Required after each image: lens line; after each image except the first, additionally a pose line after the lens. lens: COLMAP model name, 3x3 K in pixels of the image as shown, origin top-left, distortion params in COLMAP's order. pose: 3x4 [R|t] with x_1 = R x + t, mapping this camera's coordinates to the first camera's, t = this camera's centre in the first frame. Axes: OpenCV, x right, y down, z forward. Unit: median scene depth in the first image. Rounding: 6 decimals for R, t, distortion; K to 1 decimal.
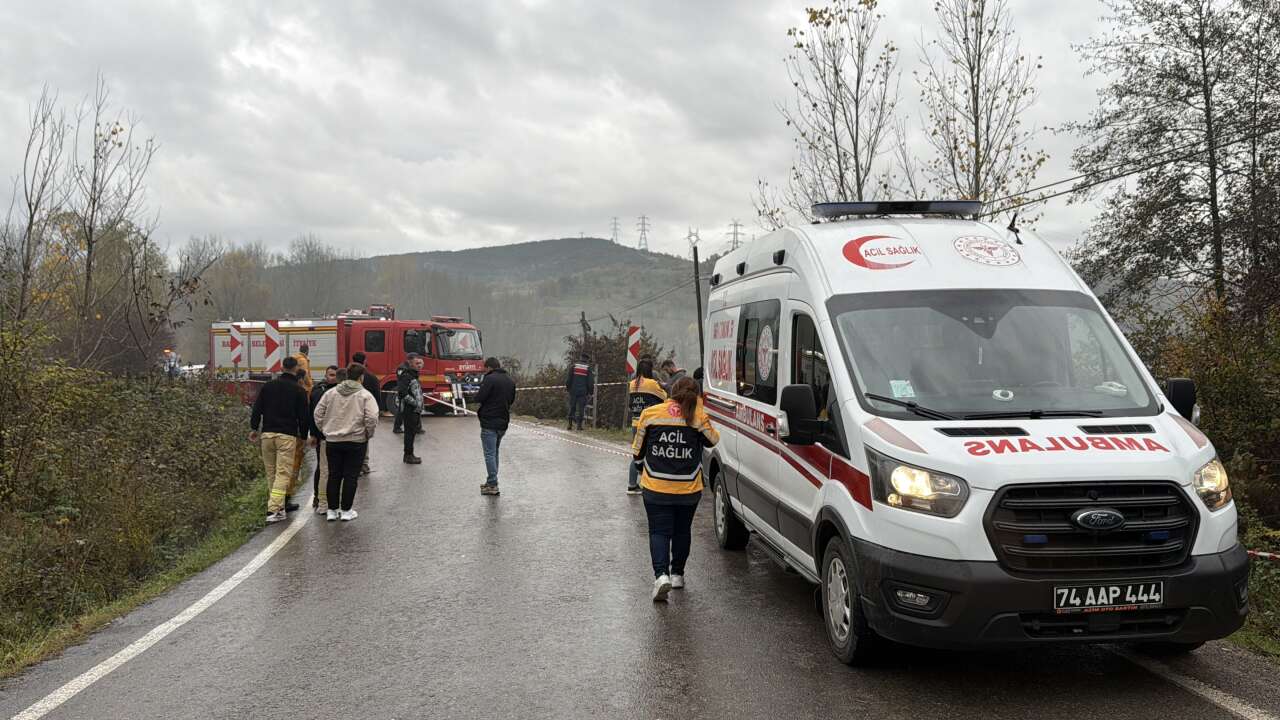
lens RADIAL K [[1194.6, 0, 641.2], [0, 1194.6, 358.6], [0, 0, 1]] dist [0.023815, 0.000000]
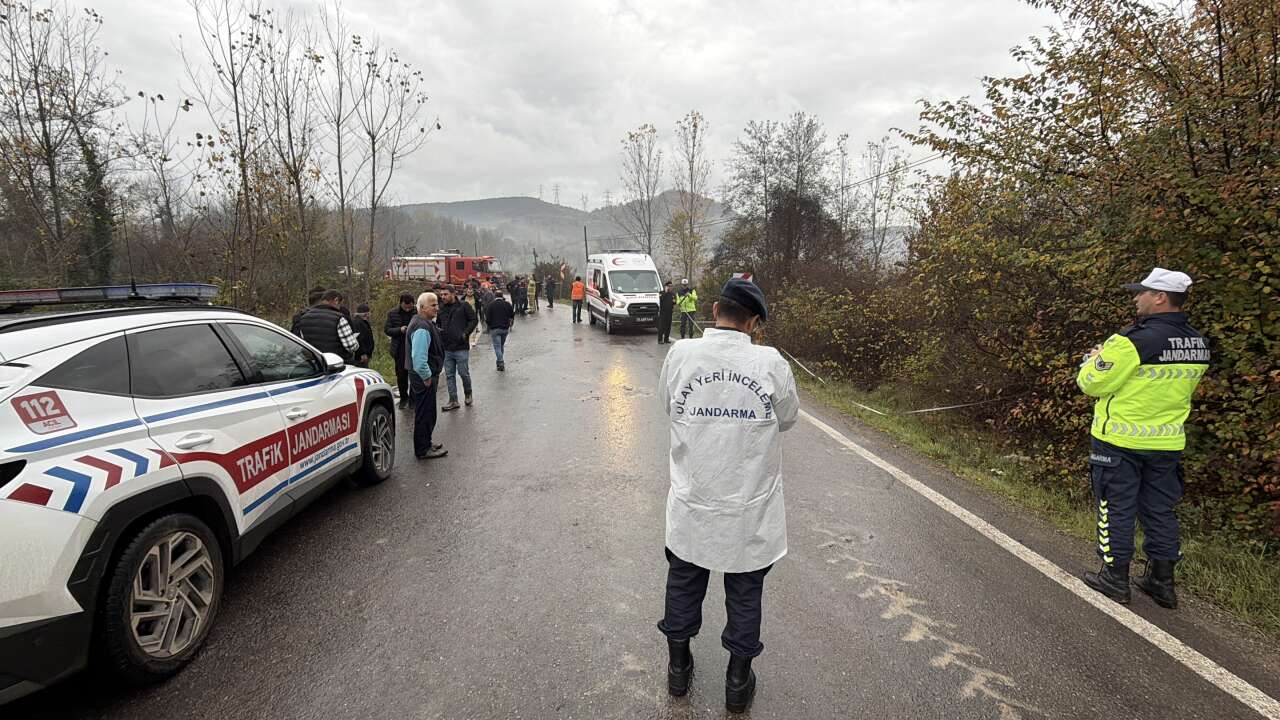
lens RADIAL K [[638.7, 0, 642.2], [0, 638.7, 359.2], [0, 0, 1]] dist [0.000513, 0.000014]
pose [[0.991274, -0.012072, 0.131267, -0.016512], [-0.007169, 0.989388, 0.145122, -0.016772], [-0.131626, -0.144797, 0.980667, -0.417299]]
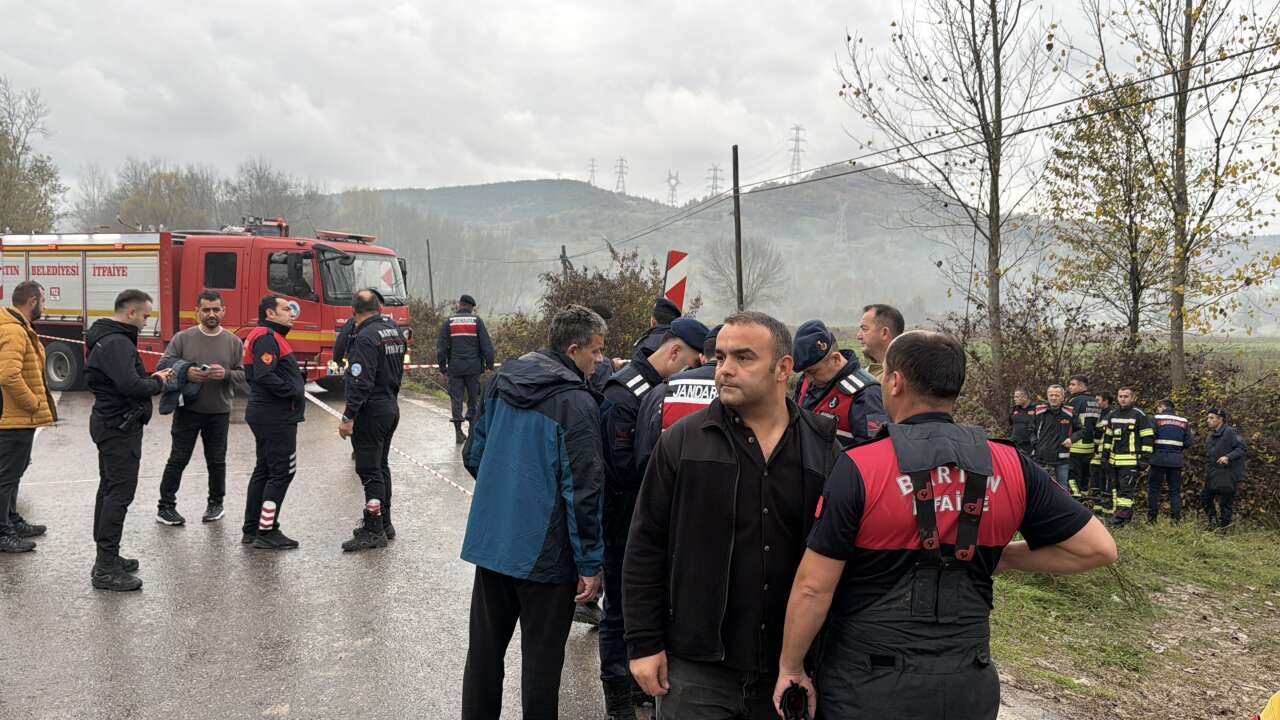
lens RADIAL K [[1194.6, 0, 638.6], [0, 1194.6, 363.7], [0, 0, 1]] dist [0.023815, 0.000000]
pose [[0.999520, 0.023249, 0.020482, -0.025479], [-0.024251, 0.998450, 0.050097, -0.003088], [-0.019286, -0.050569, 0.998534, 0.382262]]
